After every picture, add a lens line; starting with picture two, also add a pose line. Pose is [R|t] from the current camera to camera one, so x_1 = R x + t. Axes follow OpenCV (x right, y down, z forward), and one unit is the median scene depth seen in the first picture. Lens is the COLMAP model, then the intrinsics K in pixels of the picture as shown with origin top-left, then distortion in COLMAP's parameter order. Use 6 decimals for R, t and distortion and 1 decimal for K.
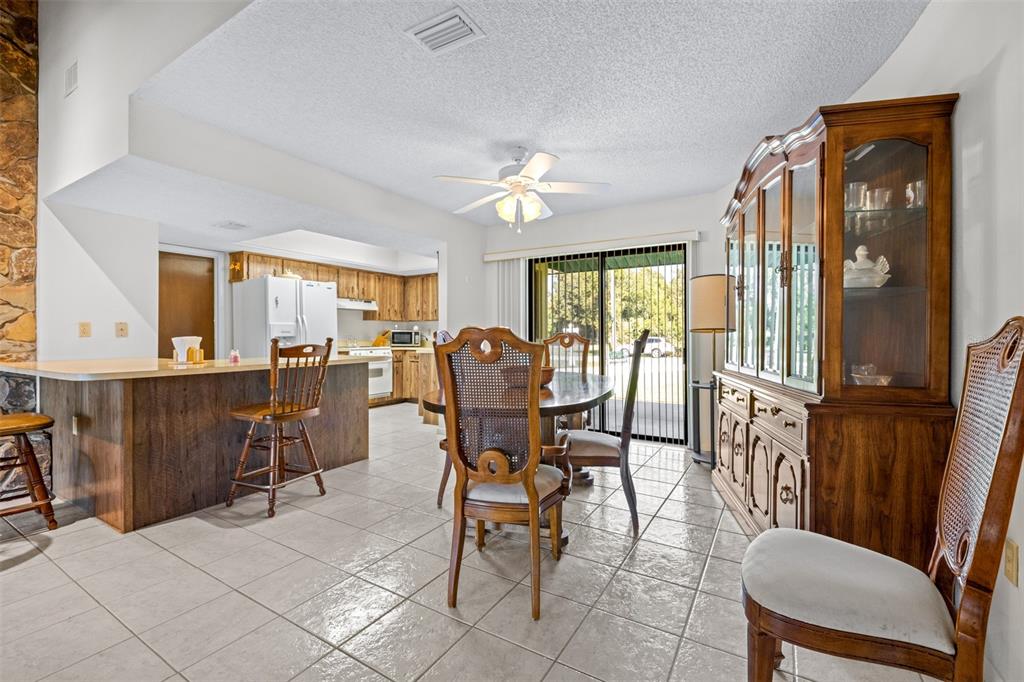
lens RADIAL K [[434.9, 0, 510.8], [0, 434.9, 334.3], [0, 0, 1]] dist [0.000061, -0.001822]
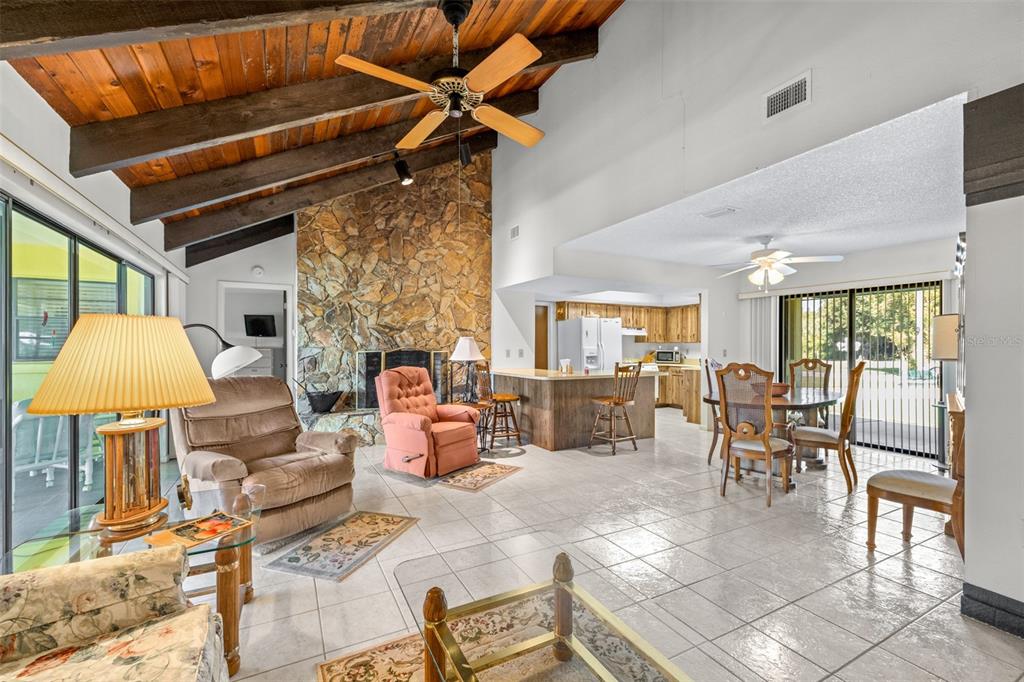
lens RADIAL K [[434.9, 0, 514.6], [0, 434.9, 346.6], [0, 0, 1]] dist [0.000061, -0.001822]
pose [[0.862363, 0.004755, -0.506268, 0.030096], [-0.003798, 0.999989, 0.002923, -0.049663], [0.506276, -0.000598, 0.862371, -0.696671]]
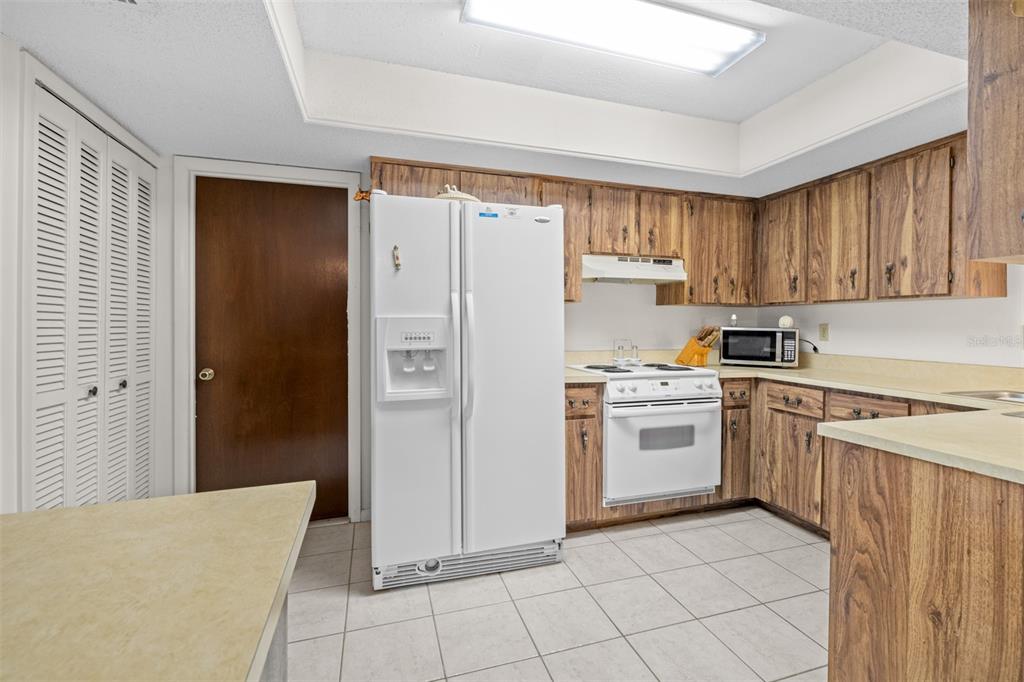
lens RADIAL K [[434.9, 0, 519.3], [0, 434.9, 329.1], [0, 0, 1]] dist [0.000061, -0.001822]
pose [[0.754661, 0.012995, -0.655986, -0.315869], [-0.002722, 0.999857, 0.016675, -0.031036], [0.656109, -0.010798, 0.754589, 1.202521]]
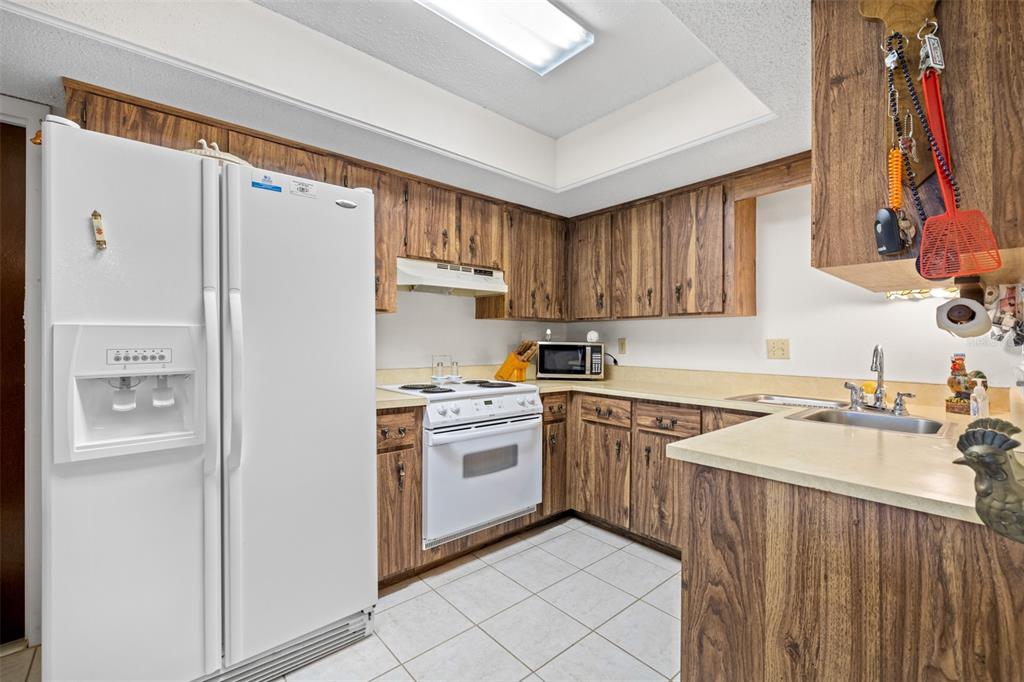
lens RADIAL K [[434.9, 0, 509.4], [0, 434.9, 340.0], [0, 0, 1]] dist [0.000061, -0.001822]
pose [[0.951972, 0.005630, -0.306132, -0.375732], [-0.004626, 0.999981, 0.004006, -0.027726], [0.306149, -0.002397, 0.951981, 1.284881]]
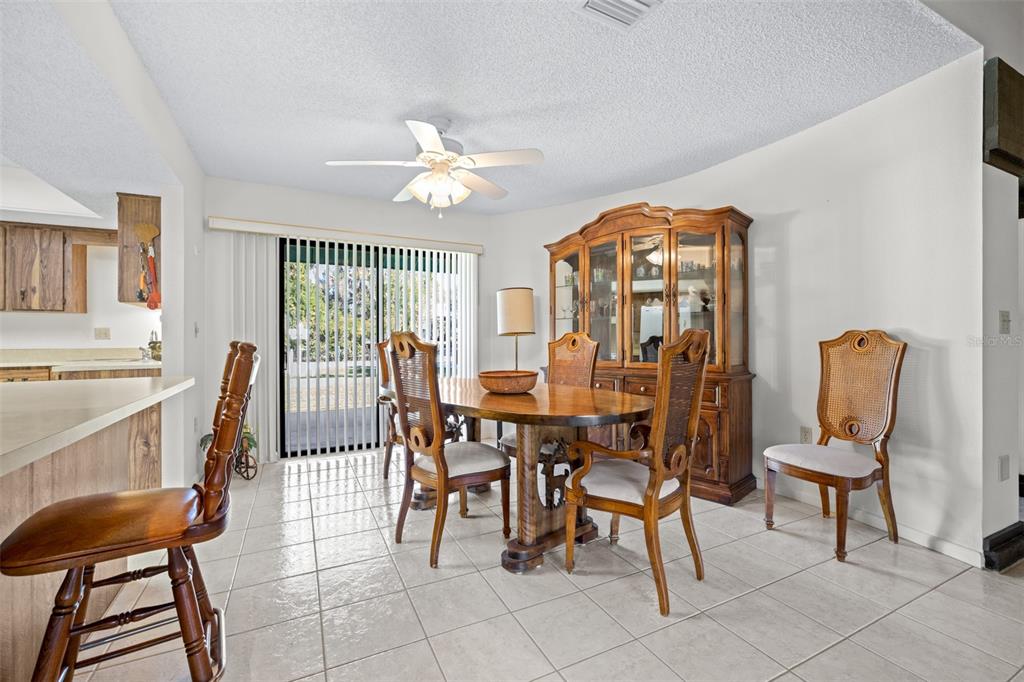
lens RADIAL K [[434.9, 0, 517.4], [0, 434.9, 334.9], [0, 0, 1]] dist [0.000061, -0.001822]
pose [[0.527235, 0.005172, 0.849704, -0.611130], [0.000001, 0.999981, -0.006087, 0.001684], [-0.849719, 0.003210, 0.527226, 0.408530]]
